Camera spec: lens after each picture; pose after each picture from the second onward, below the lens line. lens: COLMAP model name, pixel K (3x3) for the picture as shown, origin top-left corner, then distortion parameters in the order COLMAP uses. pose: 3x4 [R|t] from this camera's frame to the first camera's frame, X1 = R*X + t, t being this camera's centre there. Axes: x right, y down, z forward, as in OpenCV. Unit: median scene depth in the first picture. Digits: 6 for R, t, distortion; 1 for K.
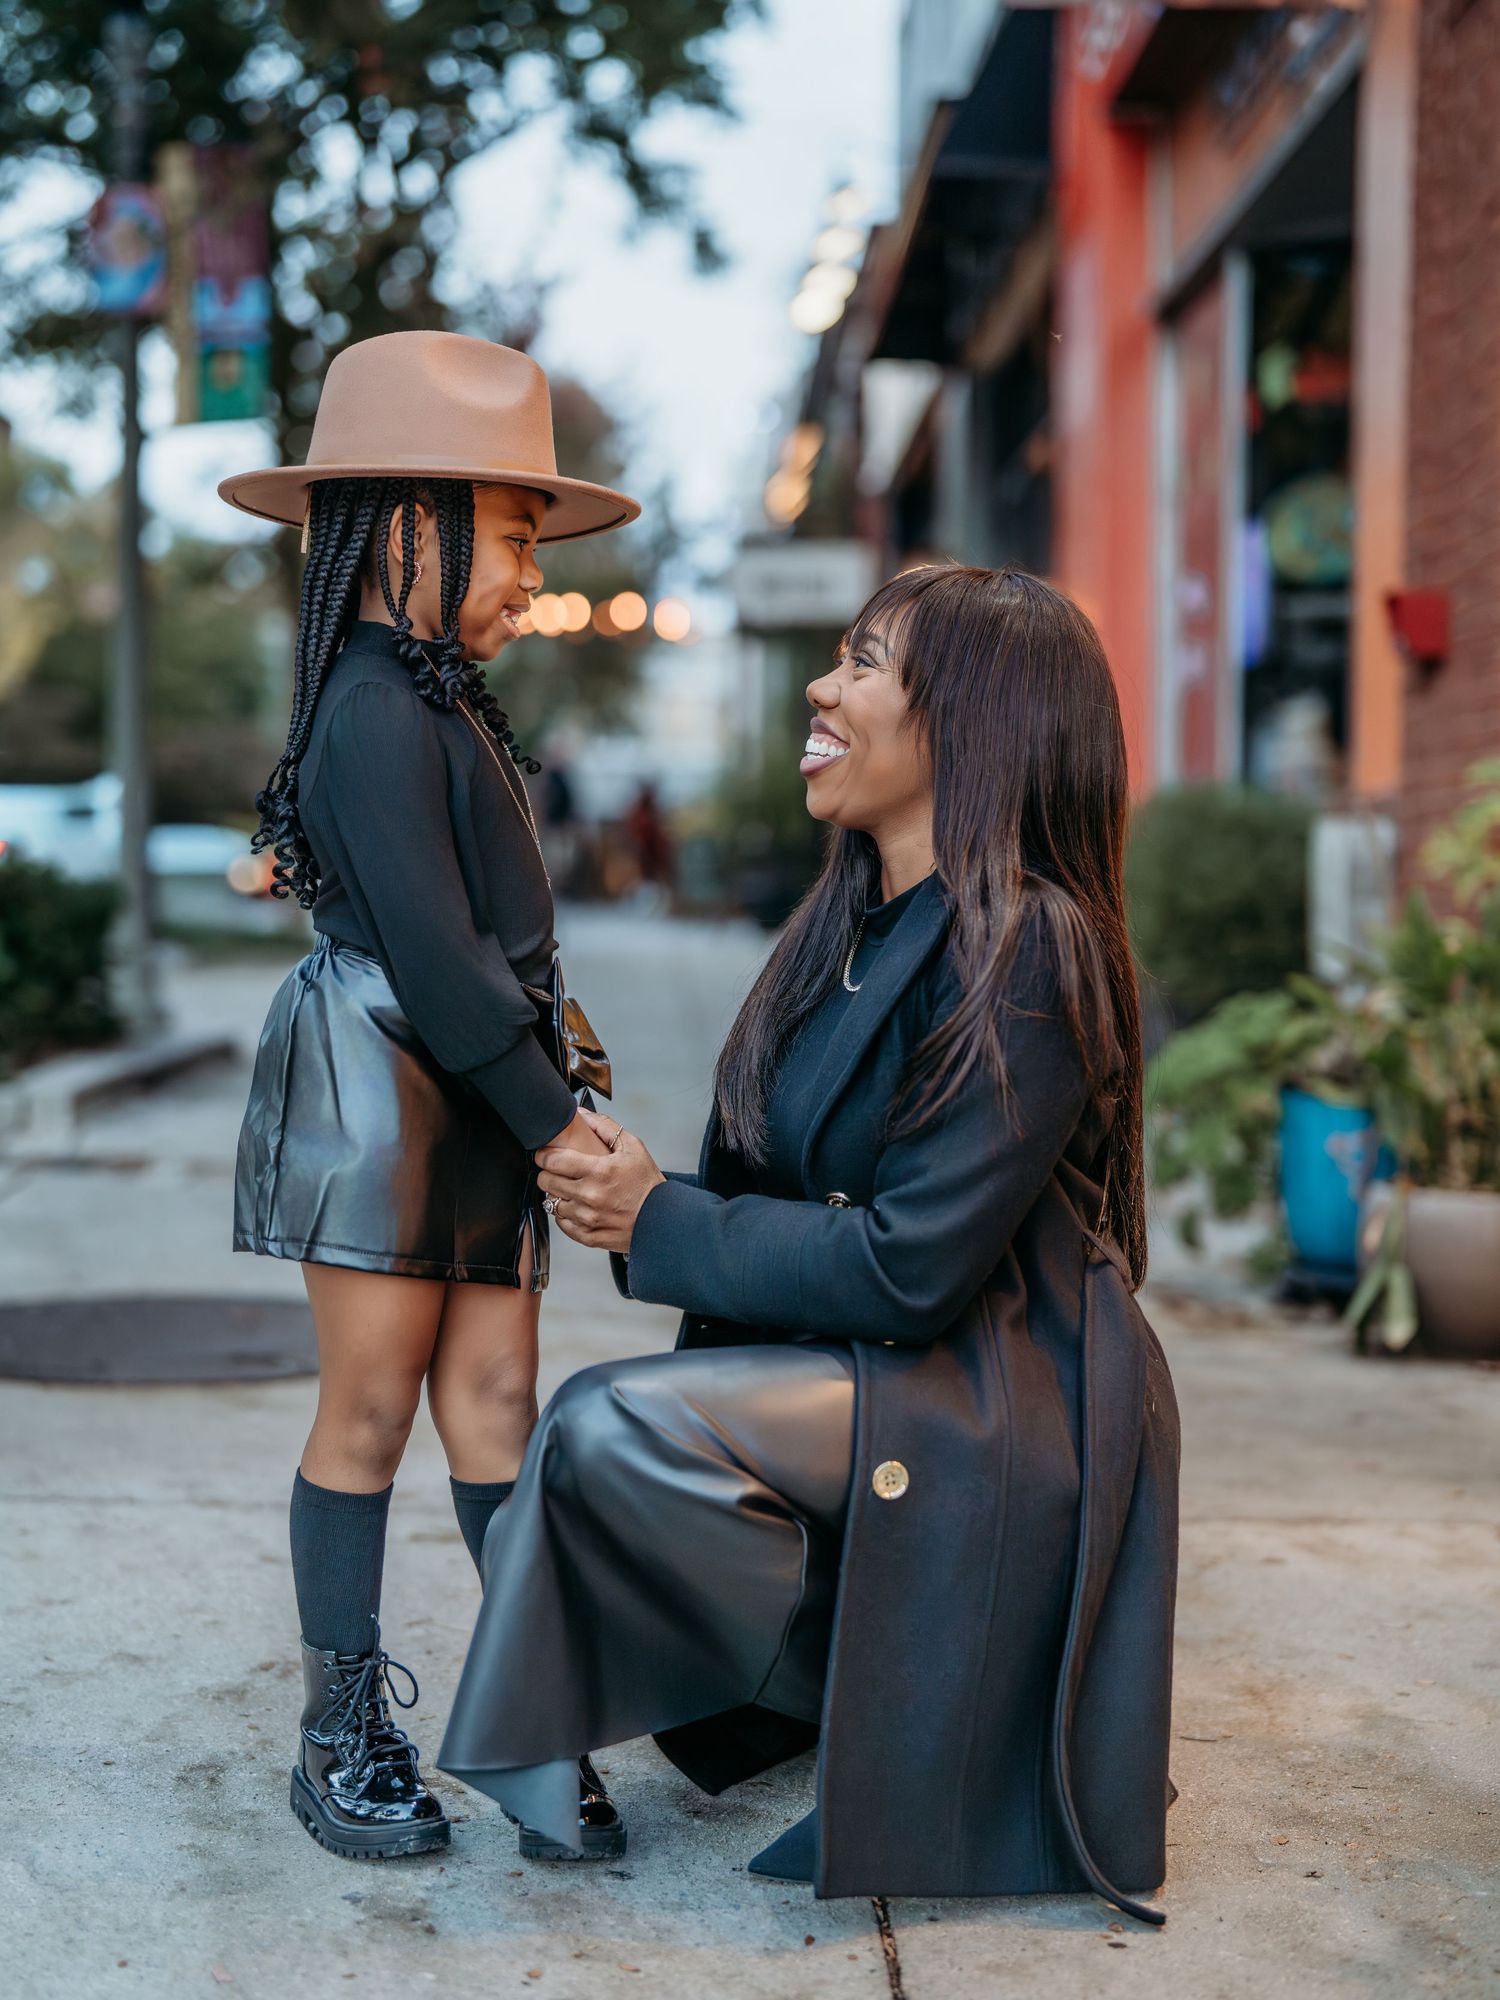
lens RADIAL K [[3109.9, 0, 750.0], [0, 3109.9, 1000.0], [0, 0, 1]] dist [-0.124671, 0.869694]
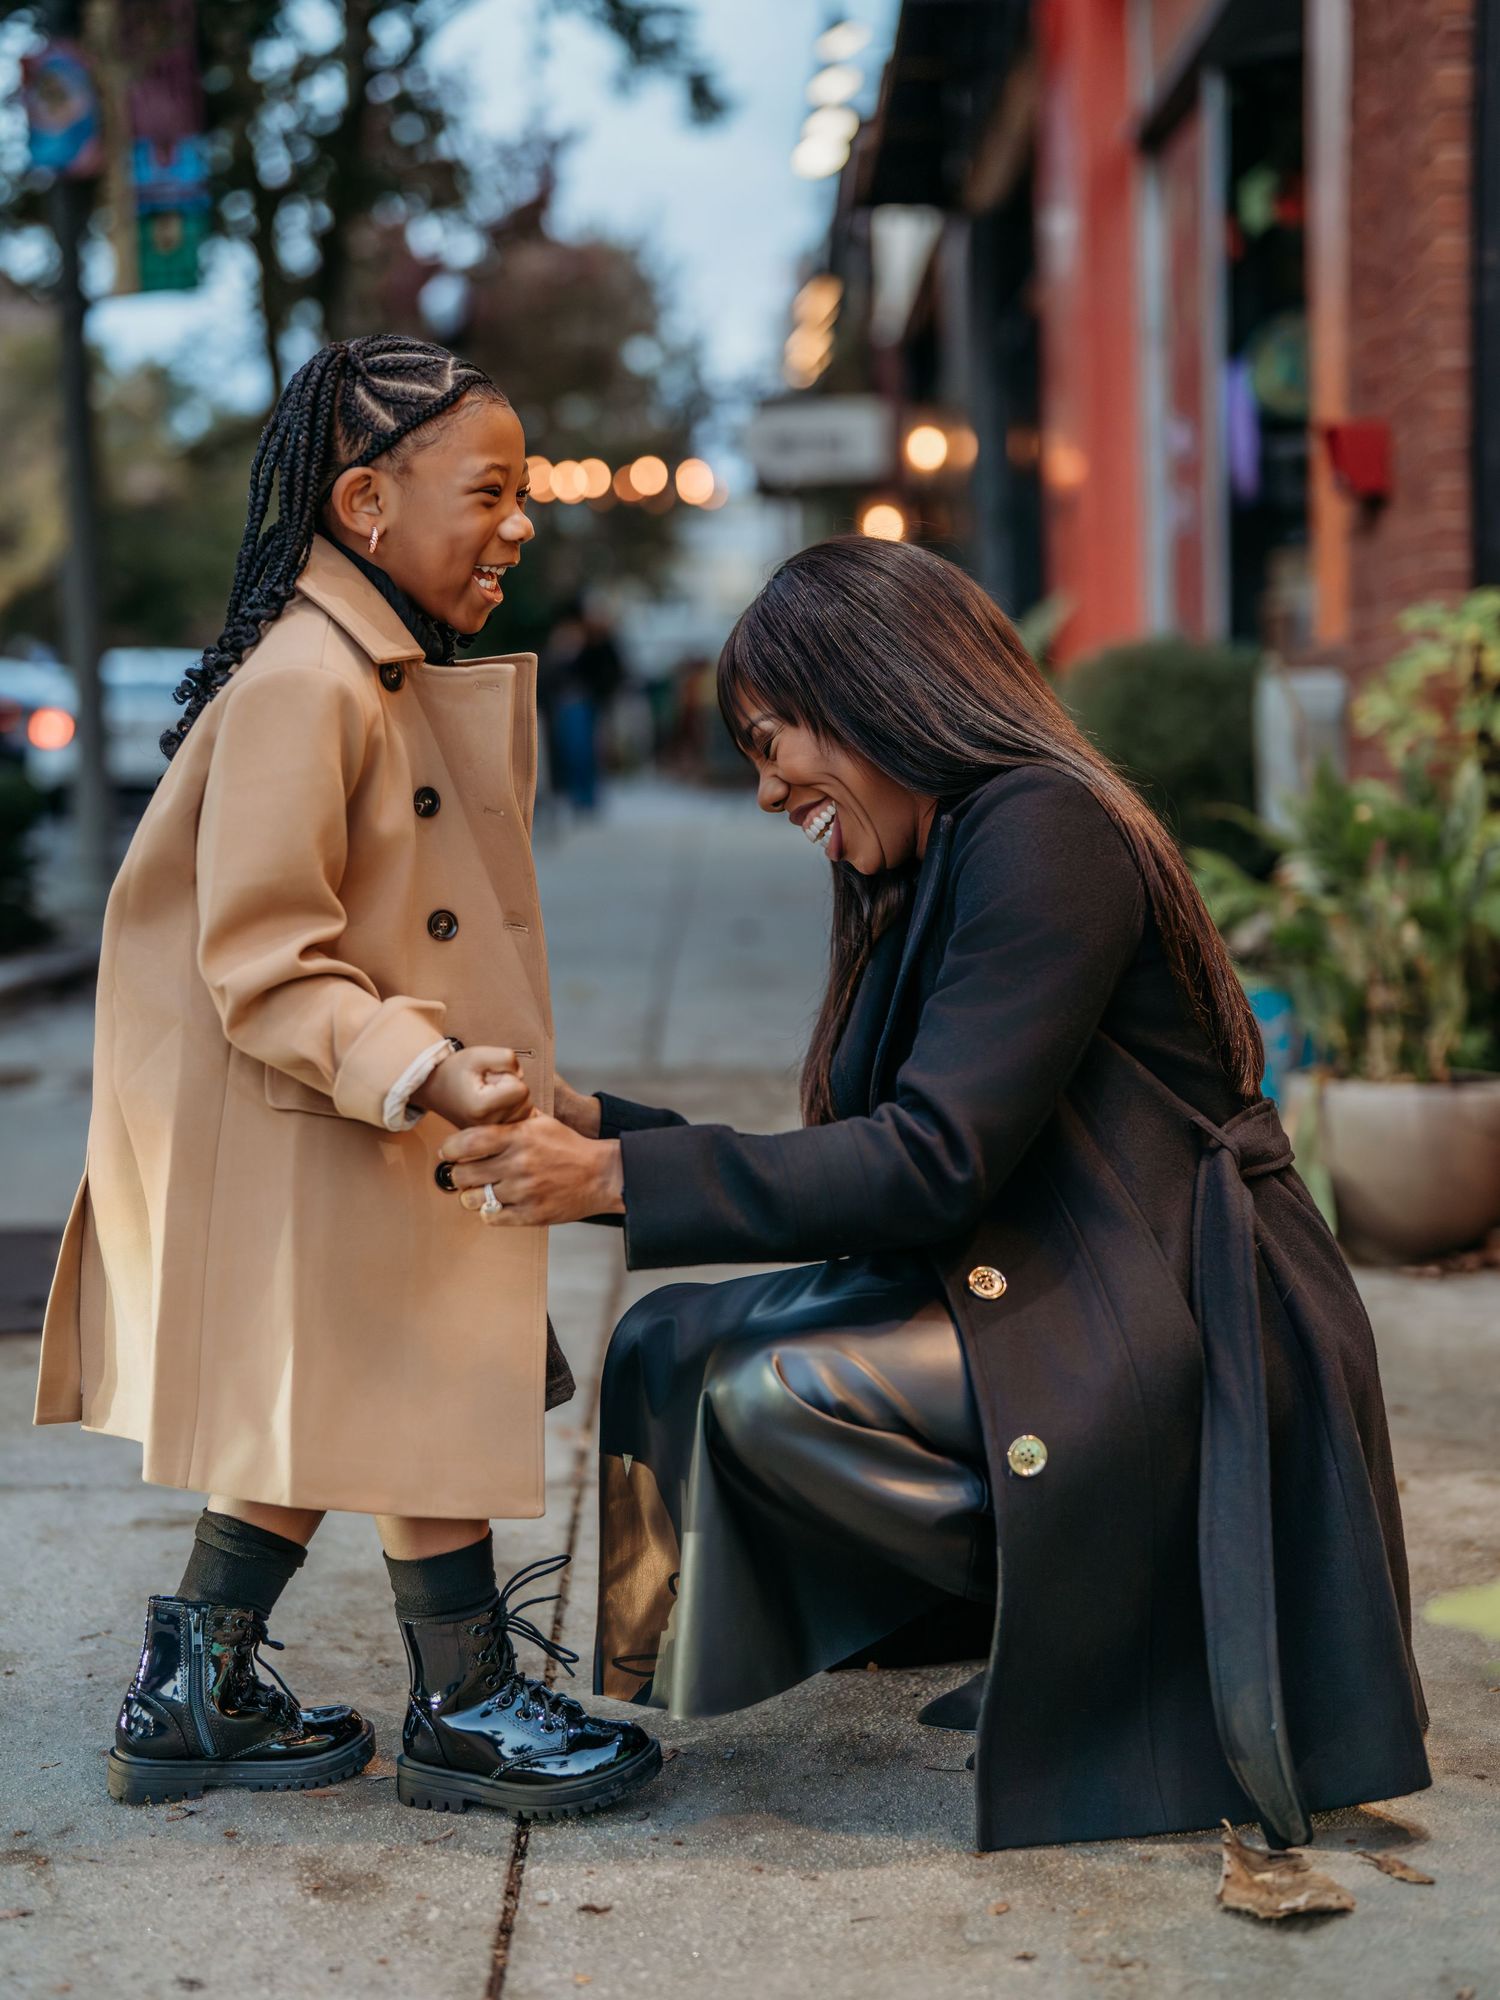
lens RADIAL K [[3109.9, 0, 750.0], [0, 3109.9, 1000.0], [0, 0, 1]] dist [-0.124671, 0.869694]
pose [[0.999336, -0.027503, -0.023912, 0.043014], [0.028519, 0.998659, 0.043206, -0.004568], [0.022691, -0.043860, 0.998780, 0.056441]]
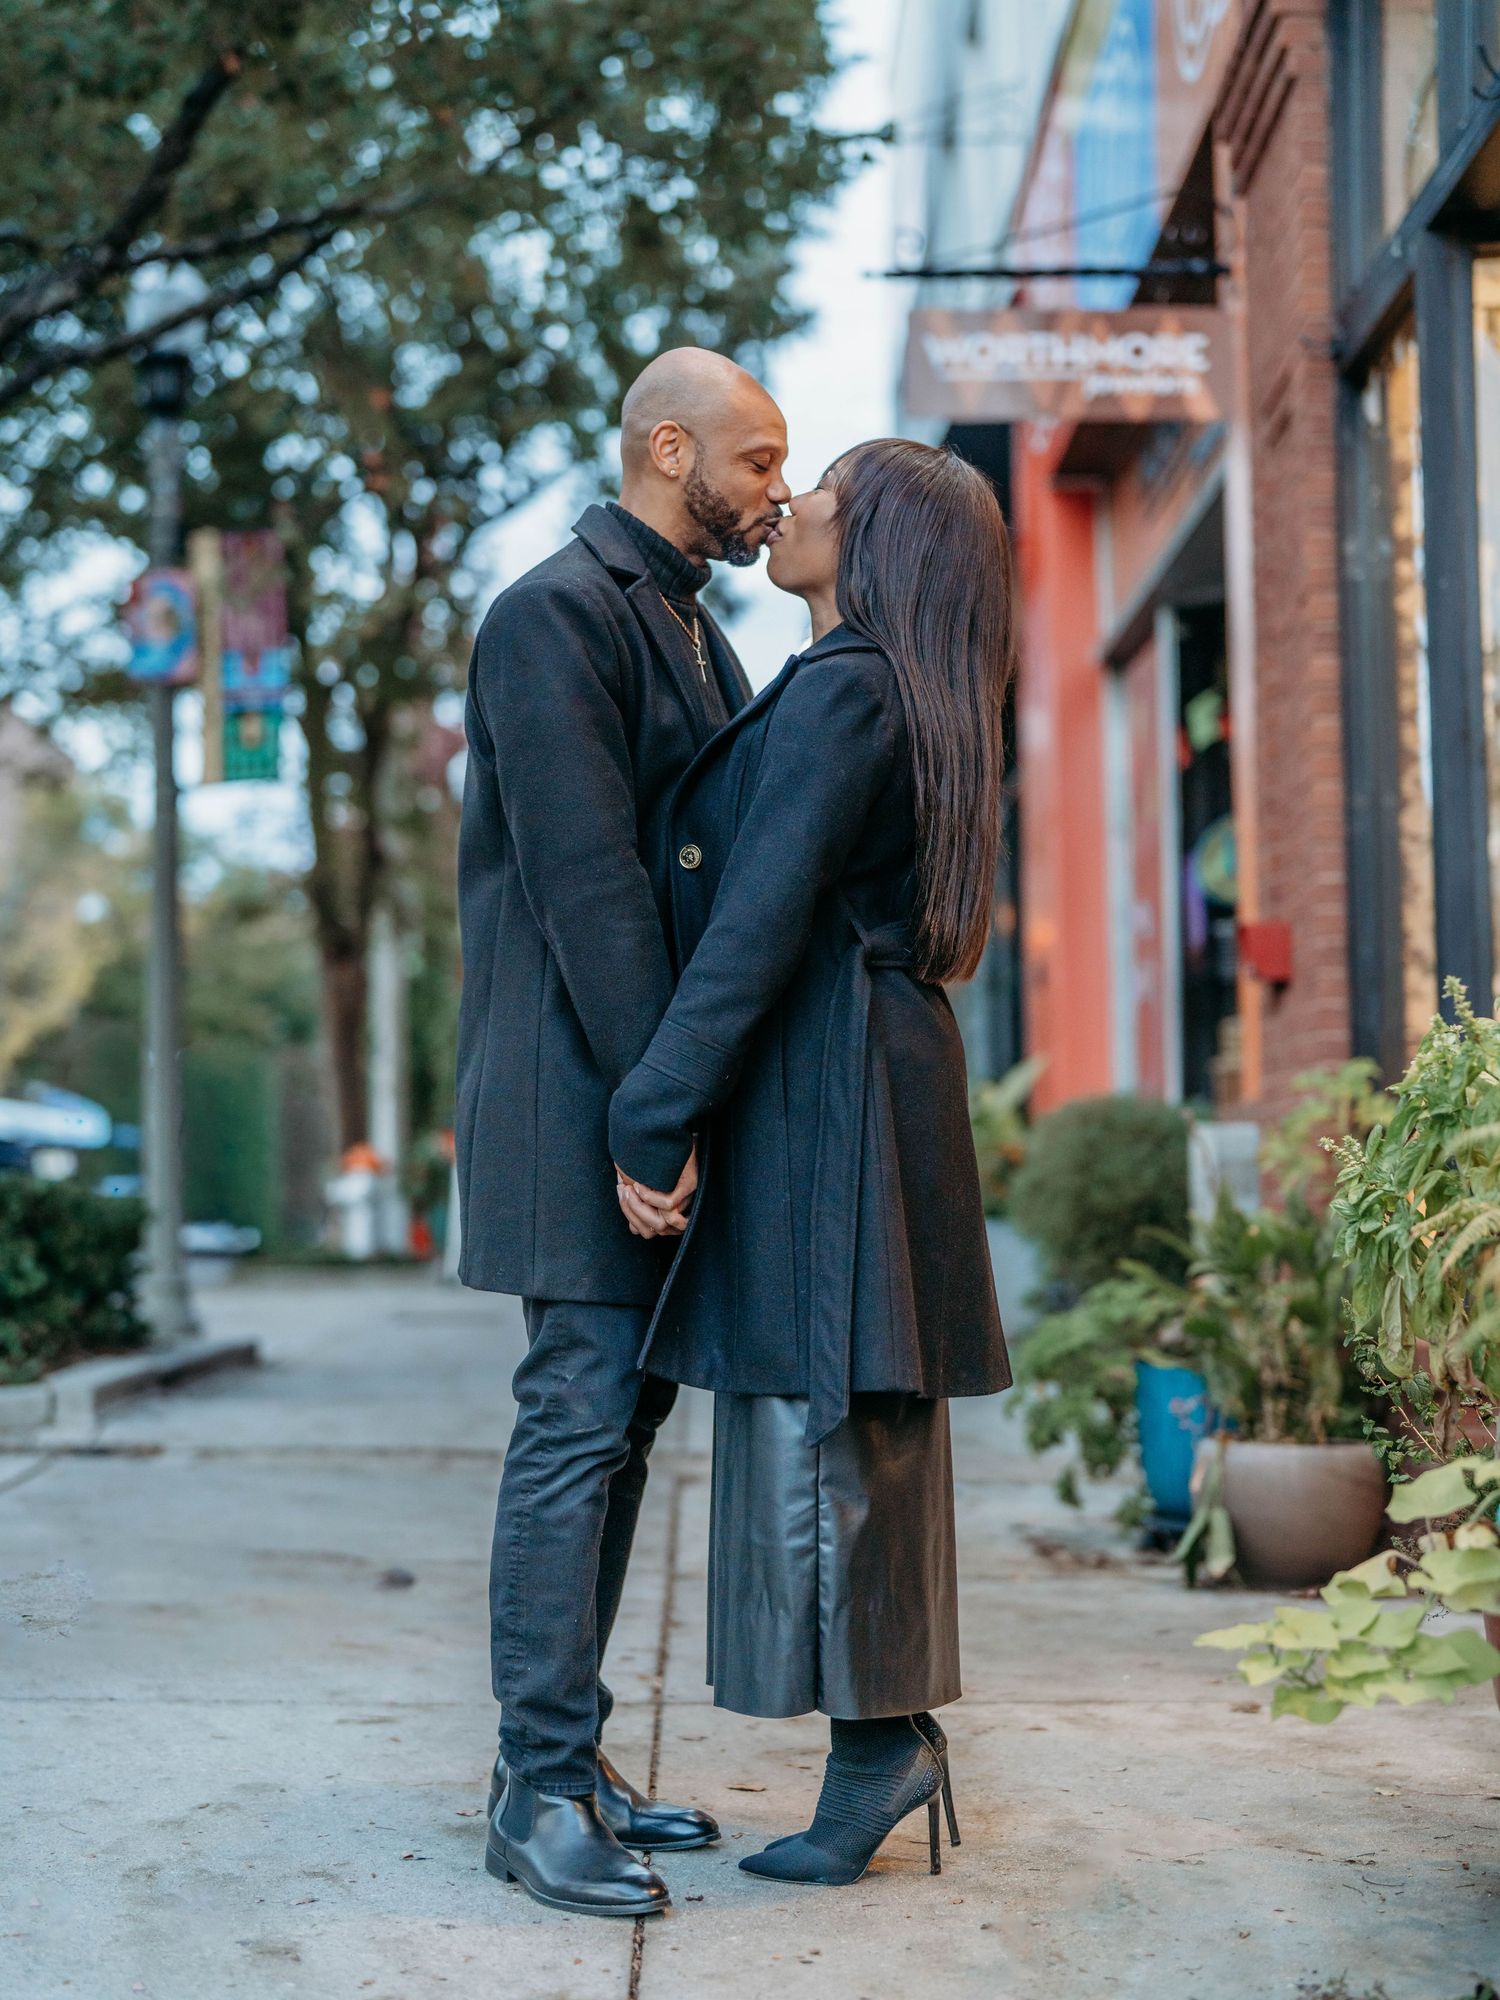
lens RADIAL K [[3109.9, 0, 750.0], [0, 3109.9, 1000.0], [0, 0, 1]] dist [-0.124671, 0.869694]
pose [[0.999677, -0.018334, -0.017603, 0.037469], [0.016449, 0.994668, -0.101813, 0.007843], [0.019376, 0.101490, 0.994648, -0.113627]]
